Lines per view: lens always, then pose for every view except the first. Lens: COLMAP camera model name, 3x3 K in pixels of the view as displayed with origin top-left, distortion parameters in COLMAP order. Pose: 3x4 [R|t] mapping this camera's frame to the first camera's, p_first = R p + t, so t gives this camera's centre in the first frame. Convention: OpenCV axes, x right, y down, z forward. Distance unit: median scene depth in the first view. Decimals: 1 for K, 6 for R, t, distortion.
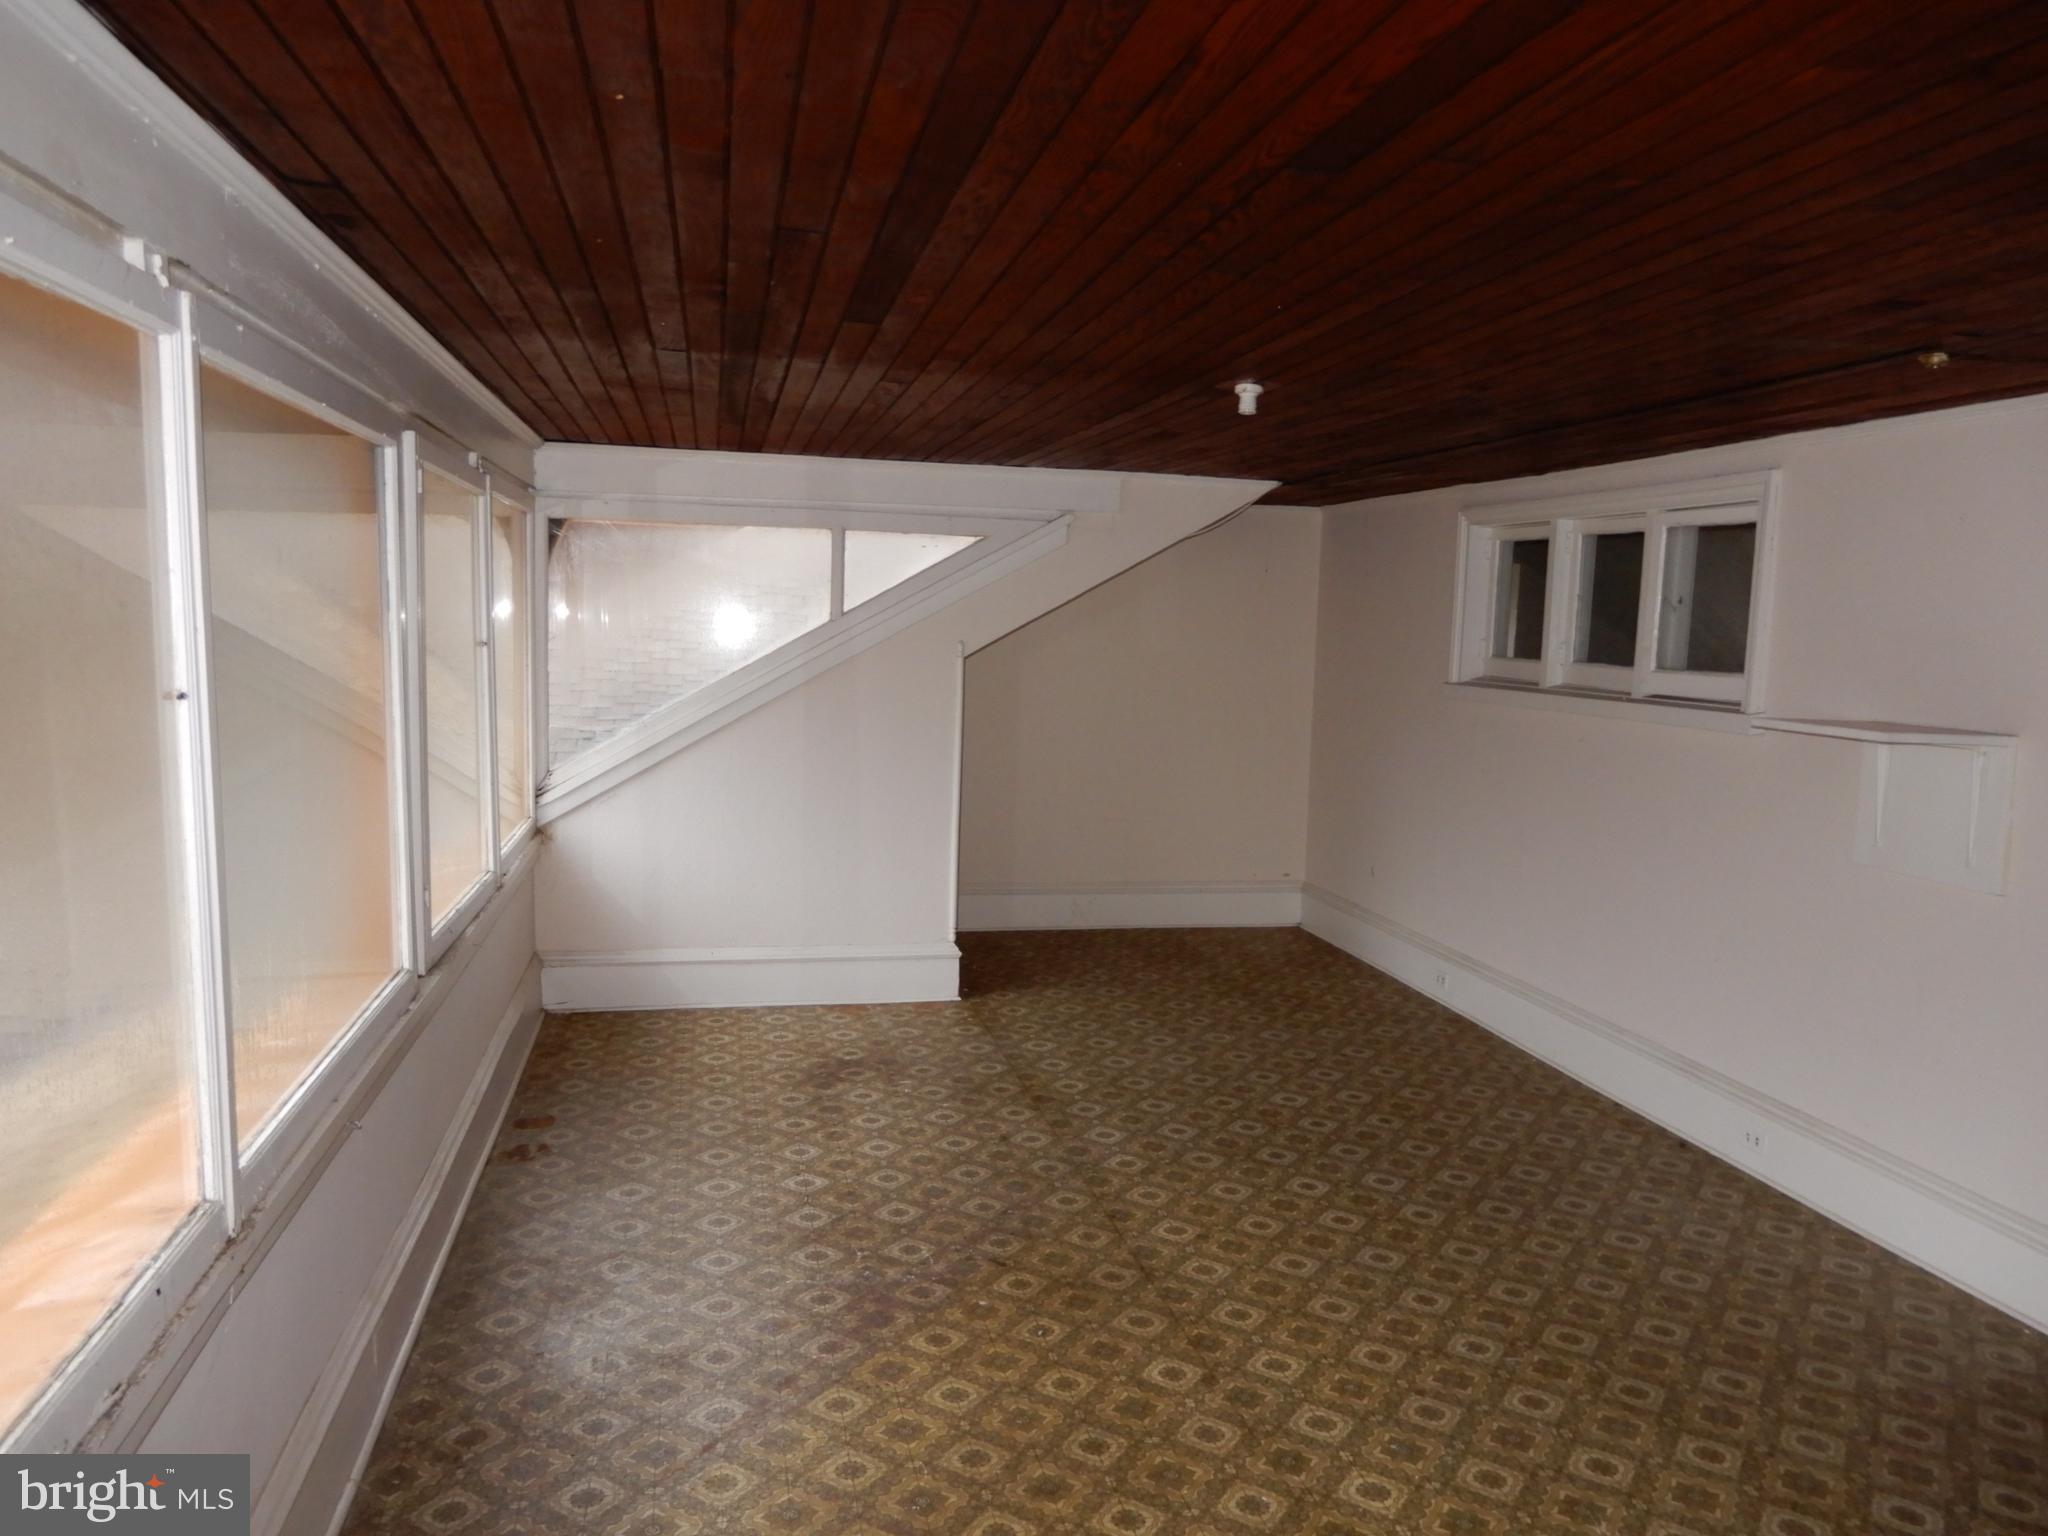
lens RADIAL K [[1442.0, 0, 1024.0], [0, 1442.0, 768.0], [0, 0, 1]] dist [0.001268, -0.004898]
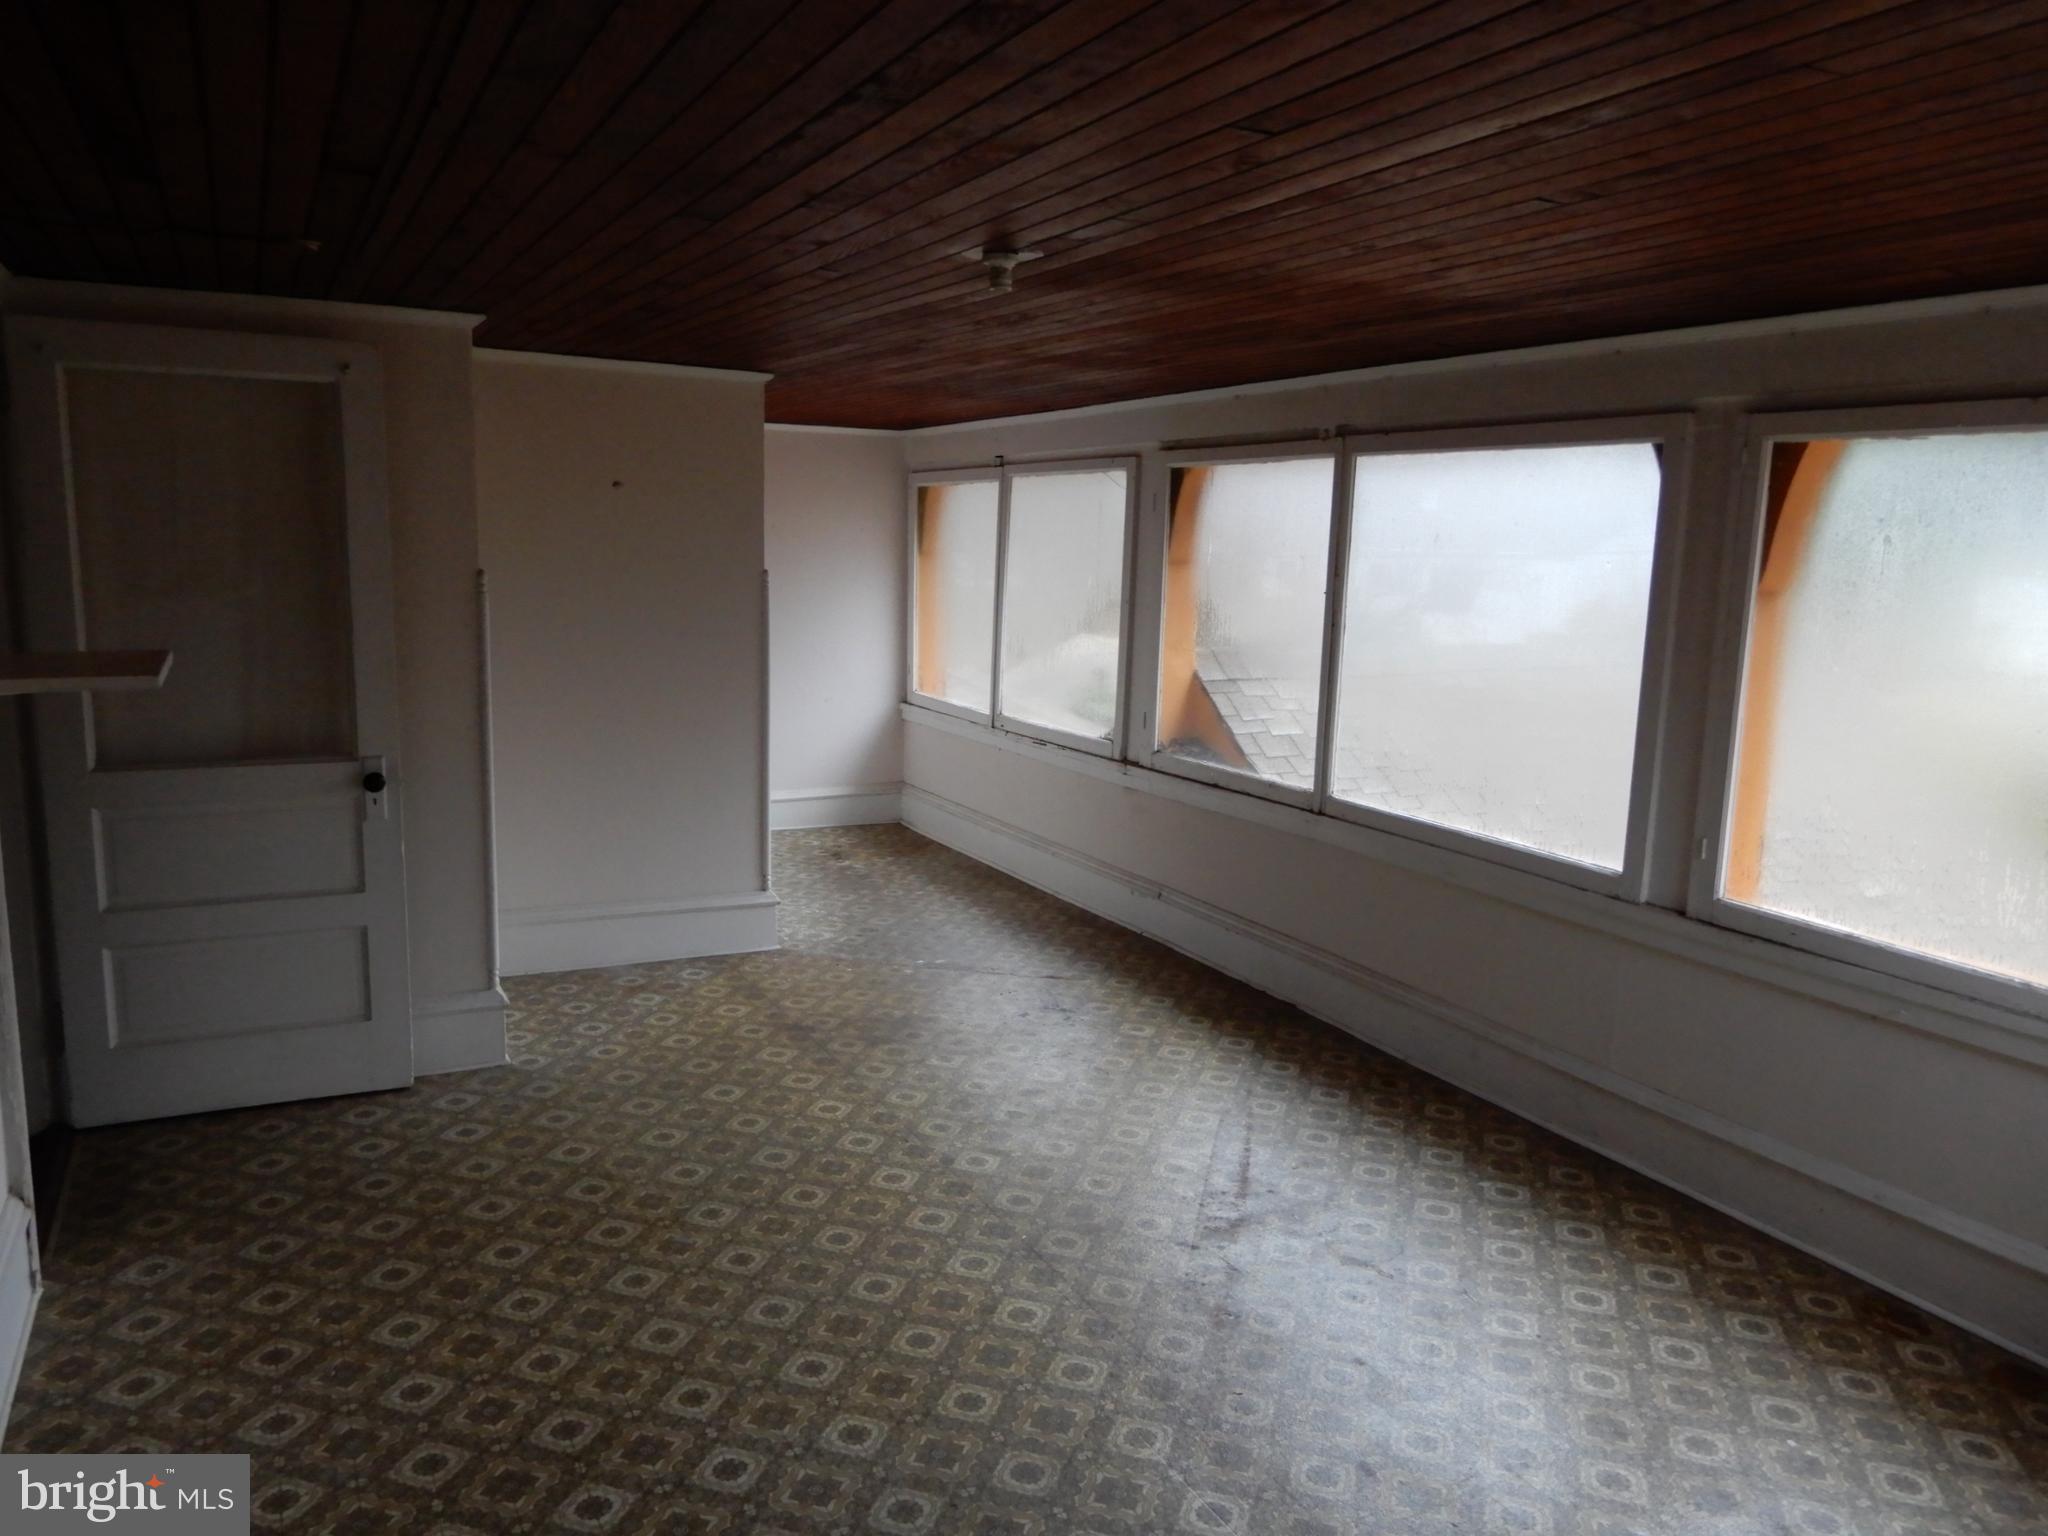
lens RADIAL K [[1442.0, 0, 1024.0], [0, 1442.0, 768.0], [0, 0, 1]] dist [0.001268, -0.004898]
pose [[-0.960438, -0.011067, -0.278273, 0.365560], [-0.084768, 0.963415, 0.254256, -0.197854], [0.265279, 0.267786, -0.926239, 1.831924]]
